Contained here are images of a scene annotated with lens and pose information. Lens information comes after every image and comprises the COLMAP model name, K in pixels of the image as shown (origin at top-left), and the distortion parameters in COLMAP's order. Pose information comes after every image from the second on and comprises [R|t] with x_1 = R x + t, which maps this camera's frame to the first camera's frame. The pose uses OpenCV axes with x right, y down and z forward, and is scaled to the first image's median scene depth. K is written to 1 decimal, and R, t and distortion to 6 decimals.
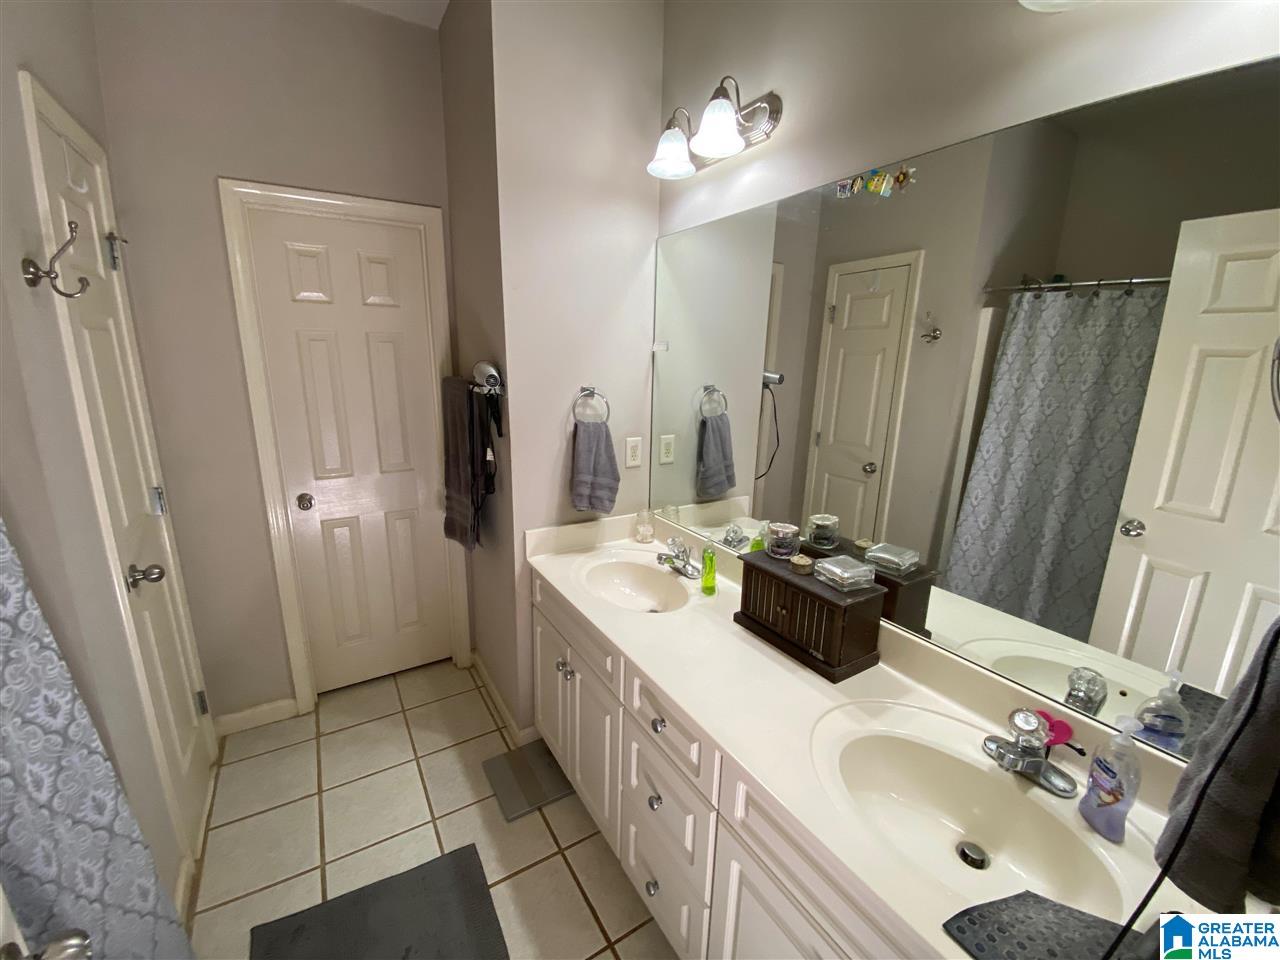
lens RADIAL K [[520.2, 0, 640.0], [0, 520.2, 480.0], [0, 0, 1]] dist [0.024241, -0.019555]
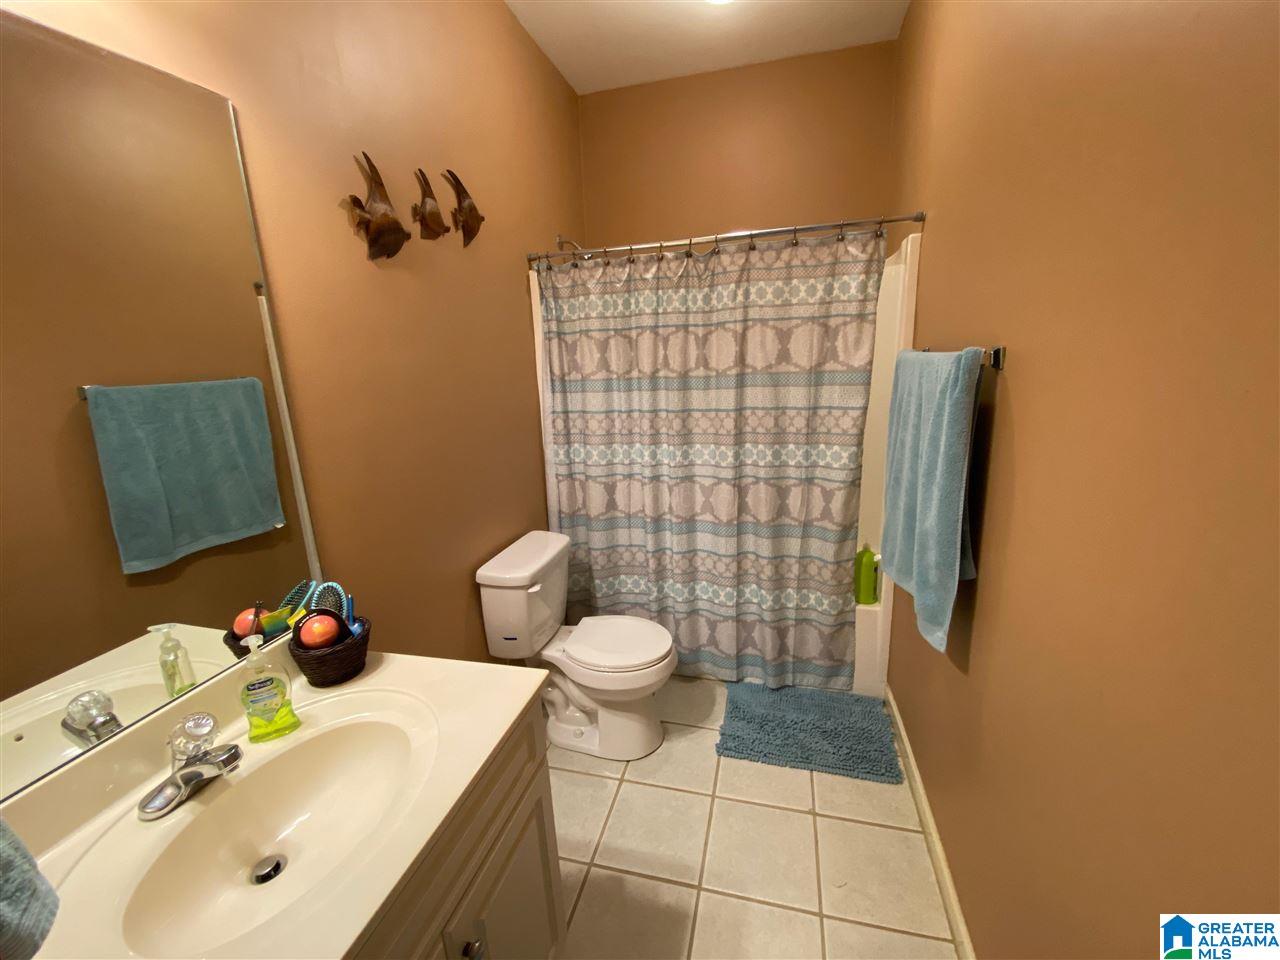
lens RADIAL K [[520.2, 0, 640.0], [0, 520.2, 480.0], [0, 0, 1]] dist [0.024241, -0.019555]
pose [[-0.682754, -0.145383, 0.716038, -0.351024], [0.201122, 0.904749, 0.375472, -0.099824], [-0.702423, 0.400365, -0.588481, 0.795698]]
